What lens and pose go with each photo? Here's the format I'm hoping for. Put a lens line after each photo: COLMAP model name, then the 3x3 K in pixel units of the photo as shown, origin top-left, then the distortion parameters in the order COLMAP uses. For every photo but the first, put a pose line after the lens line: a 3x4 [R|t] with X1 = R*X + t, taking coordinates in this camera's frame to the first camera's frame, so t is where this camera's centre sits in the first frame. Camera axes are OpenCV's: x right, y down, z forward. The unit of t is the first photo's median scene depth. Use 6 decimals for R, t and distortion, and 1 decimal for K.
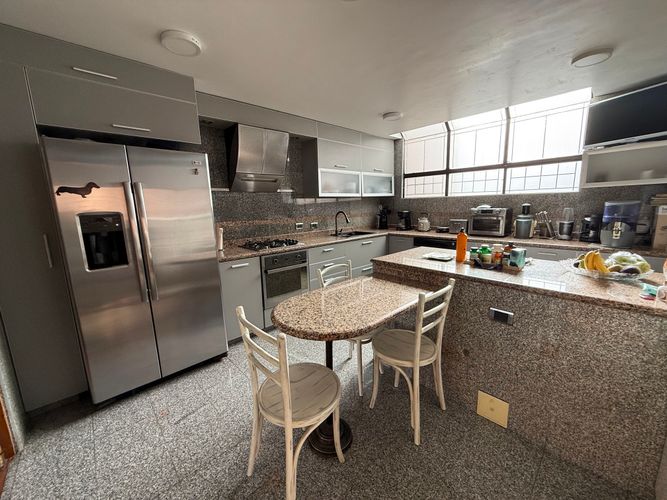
lens RADIAL K [[266.6, 0, 335.2], [0, 266.6, 252.1], [0, 0, 1]] dist [0.000505, 0.000499]
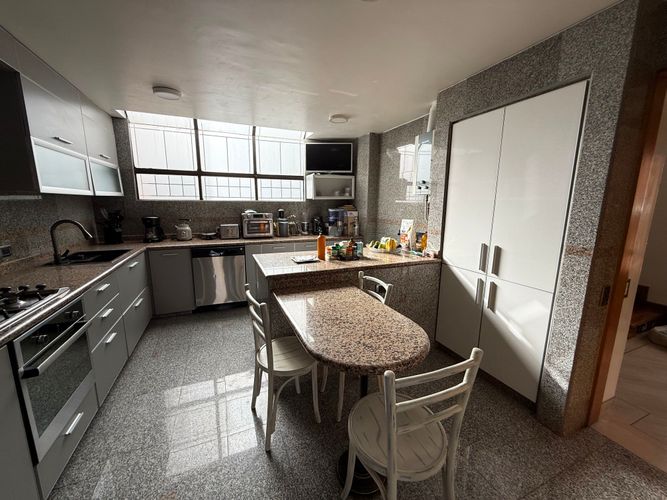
lens RADIAL K [[266.6, 0, 334.7], [0, 266.6, 245.6], [0, 0, 1]] dist [0.000505, 0.000499]
pose [[0.340275, -0.119322, 0.932725, -0.347360], [0.153634, 0.985642, 0.070044, -0.056592], [-0.927690, 0.119464, 0.353721, 0.312524]]
